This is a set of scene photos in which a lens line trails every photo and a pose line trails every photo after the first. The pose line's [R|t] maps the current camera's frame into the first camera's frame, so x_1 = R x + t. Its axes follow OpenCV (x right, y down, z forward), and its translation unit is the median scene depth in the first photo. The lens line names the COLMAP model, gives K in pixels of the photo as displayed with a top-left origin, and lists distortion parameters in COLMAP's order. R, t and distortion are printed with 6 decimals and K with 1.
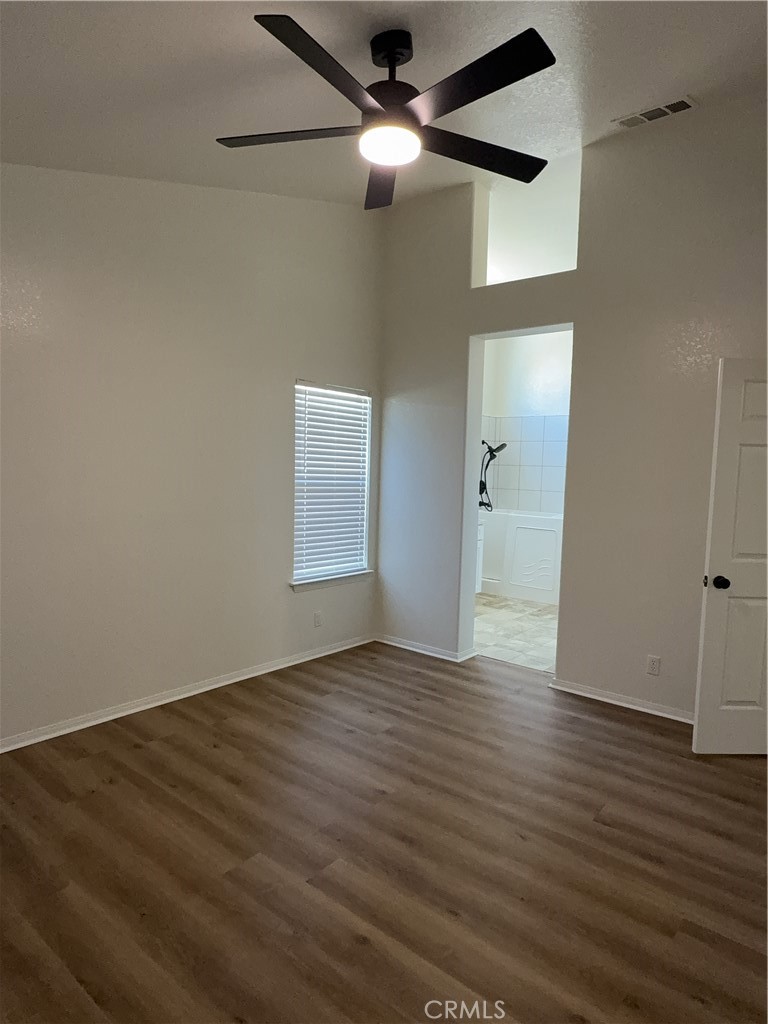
lens RADIAL K [[611.9, 0, 383.3], [0, 611.9, 512.0], [0, 0, 1]] dist [0.004565, 0.002372]
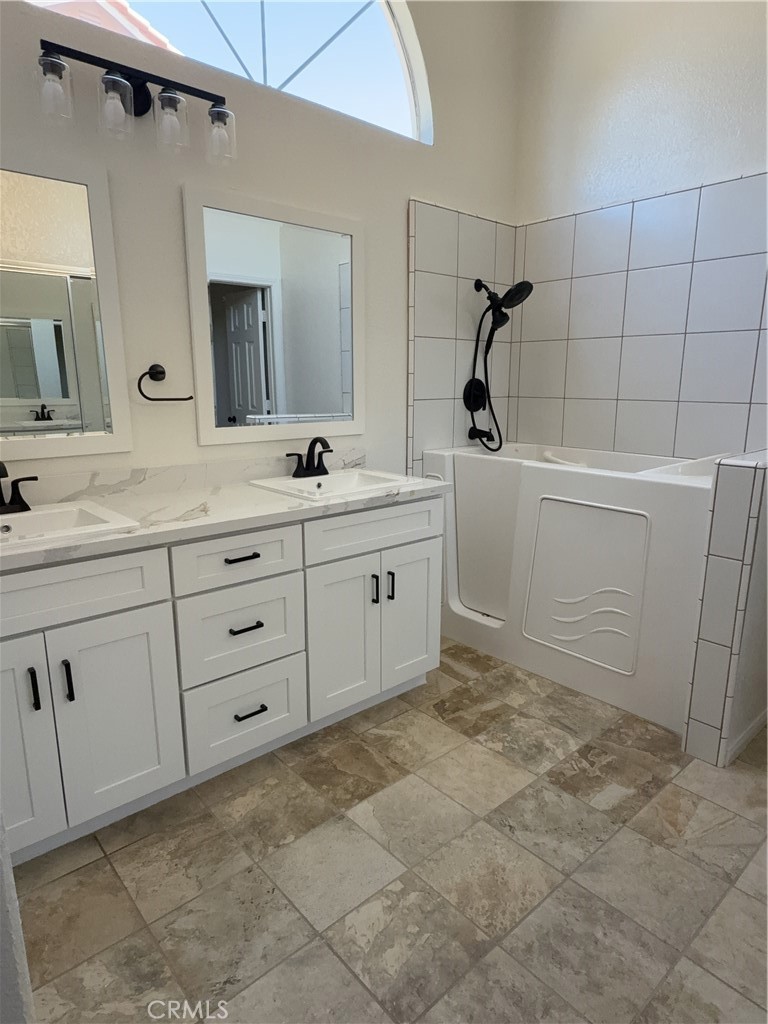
lens RADIAL K [[611.9, 0, 377.3], [0, 611.9, 514.4], [0, 0, 1]] dist [0.004565, 0.002372]
pose [[0.986462, 0.003736, -0.163947, 0.164723], [0.019317, 0.990132, 0.138797, -0.018205], [0.162847, -0.140085, 0.976656, 0.559911]]
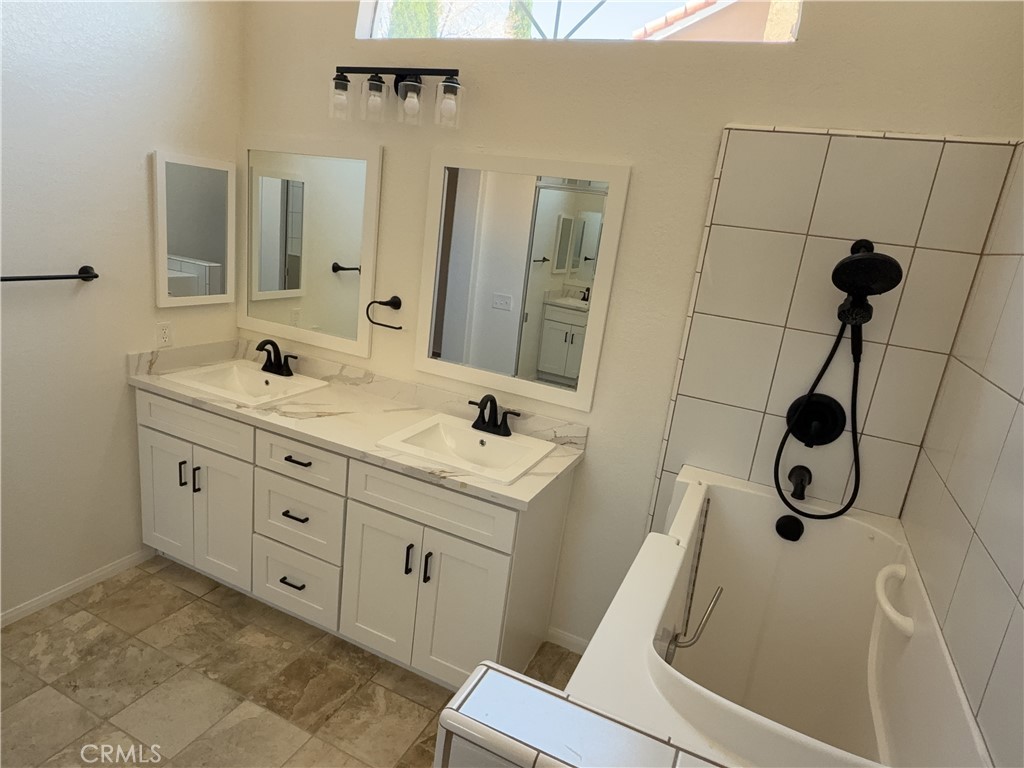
lens RADIAL K [[611.9, 0, 513.5], [0, 611.9, 382.0], [0, 0, 1]] dist [0.004565, 0.002372]
pose [[0.263189, 0.249347, -0.931964, 0.371817], [-0.180895, 0.961643, 0.206202, -0.086991], [0.947633, 0.114317, 0.298200, 0.798035]]
